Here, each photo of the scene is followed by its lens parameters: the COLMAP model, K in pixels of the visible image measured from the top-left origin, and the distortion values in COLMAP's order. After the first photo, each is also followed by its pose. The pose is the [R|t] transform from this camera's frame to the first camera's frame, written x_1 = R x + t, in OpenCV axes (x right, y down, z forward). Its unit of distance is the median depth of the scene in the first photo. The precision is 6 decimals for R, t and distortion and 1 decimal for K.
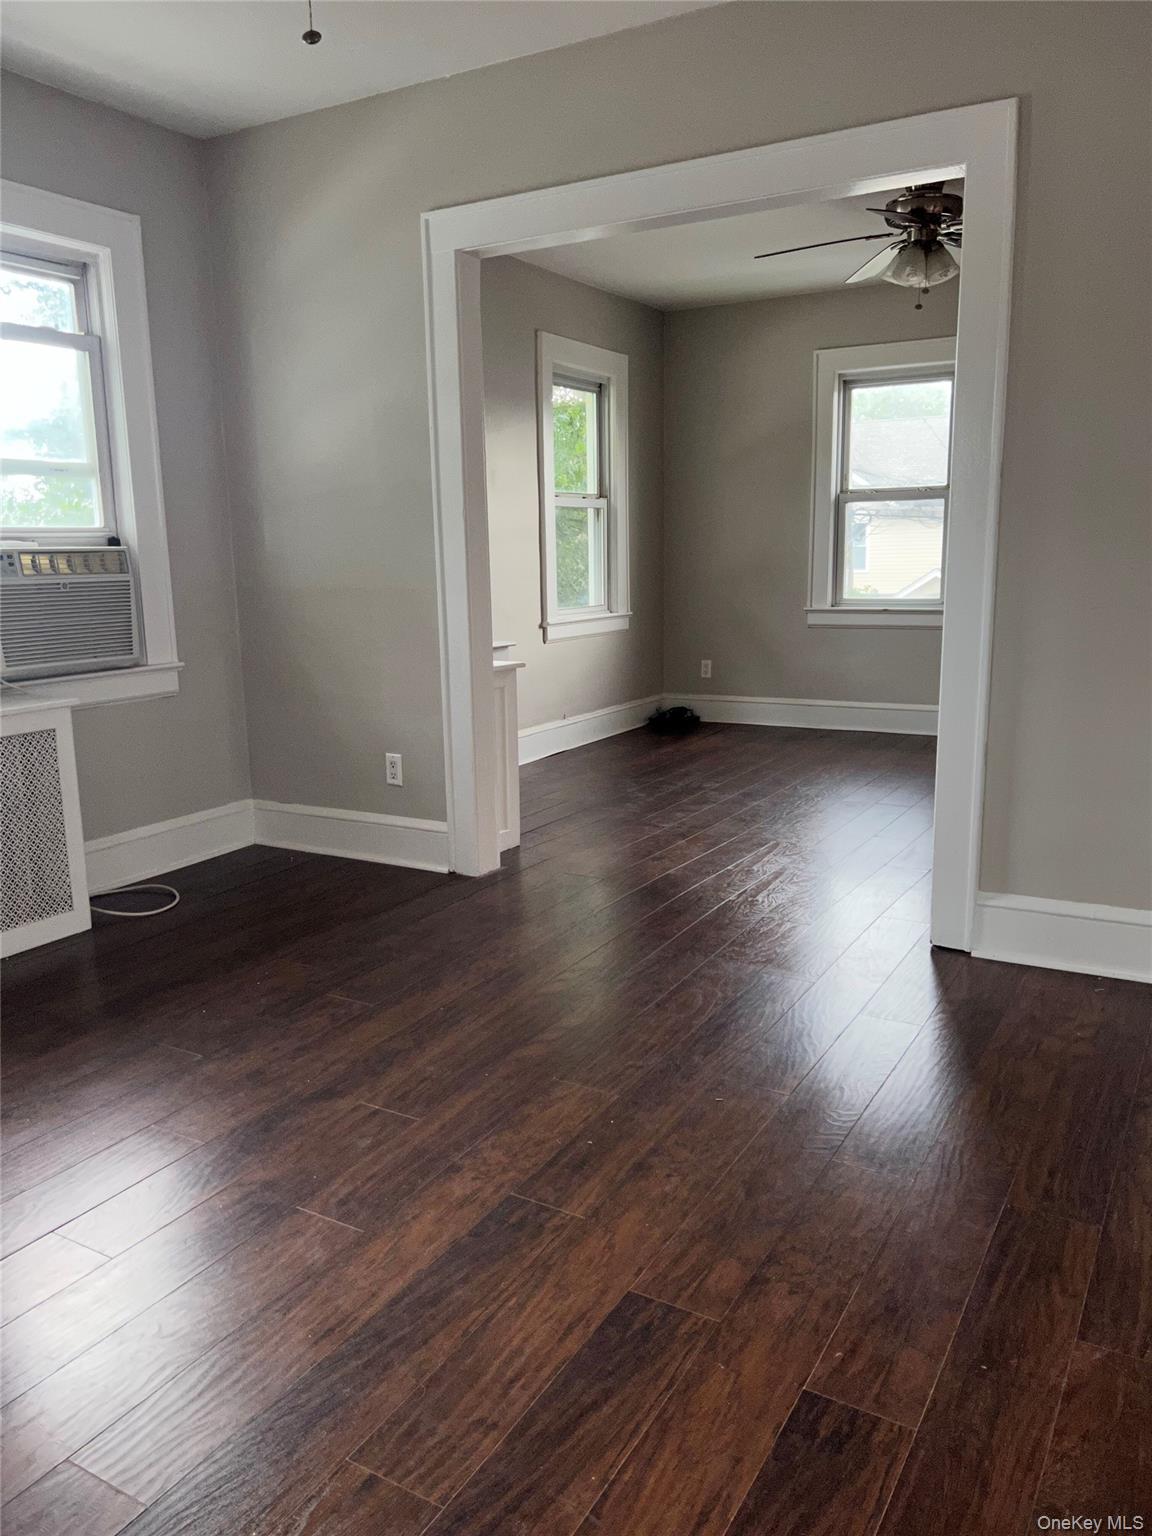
lens RADIAL K [[1146.9, 0, 580.5], [0, 1146.9, 773.0], [0, 0, 1]] dist [0.007201, -0.014983]
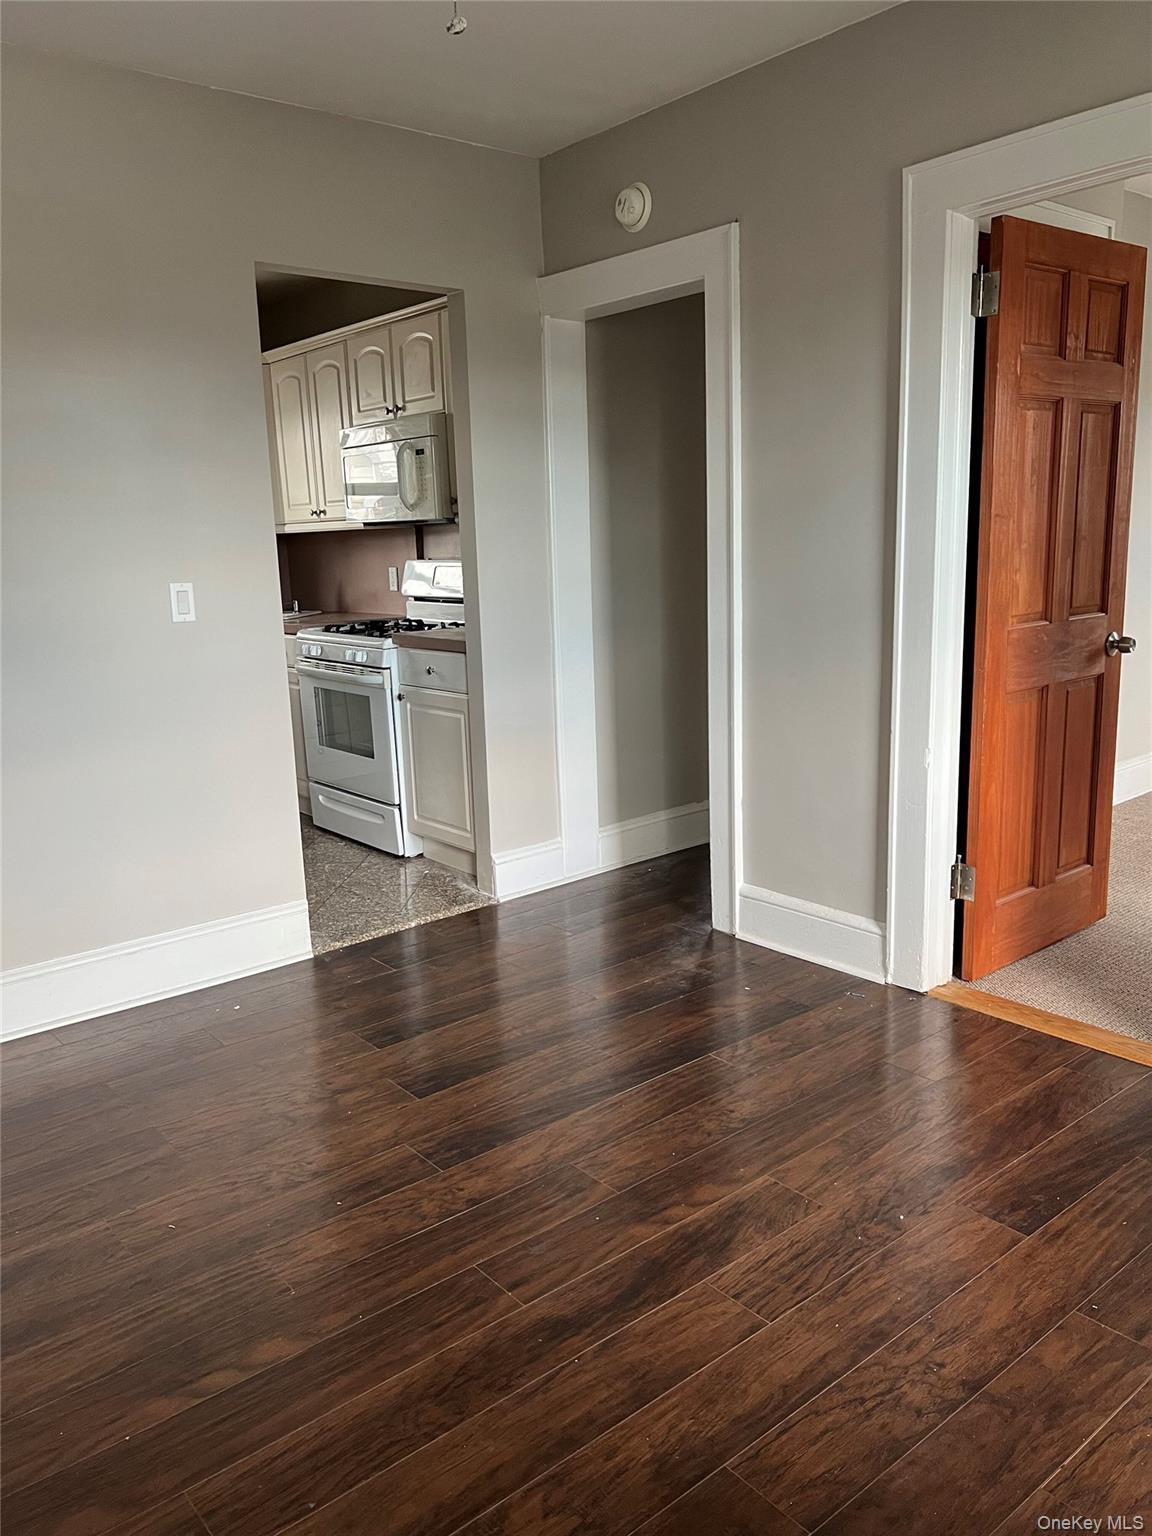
lens RADIAL K [[1146.9, 0, 570.0], [0, 1146.9, 758.6], [0, 0, 1]] dist [0.007201, -0.014983]
pose [[-0.933981, -0.030447, 0.356023, -0.211887], [0.108037, 0.925667, 0.362585, -0.157486], [-0.340598, 0.377111, -0.861267, 0.651104]]
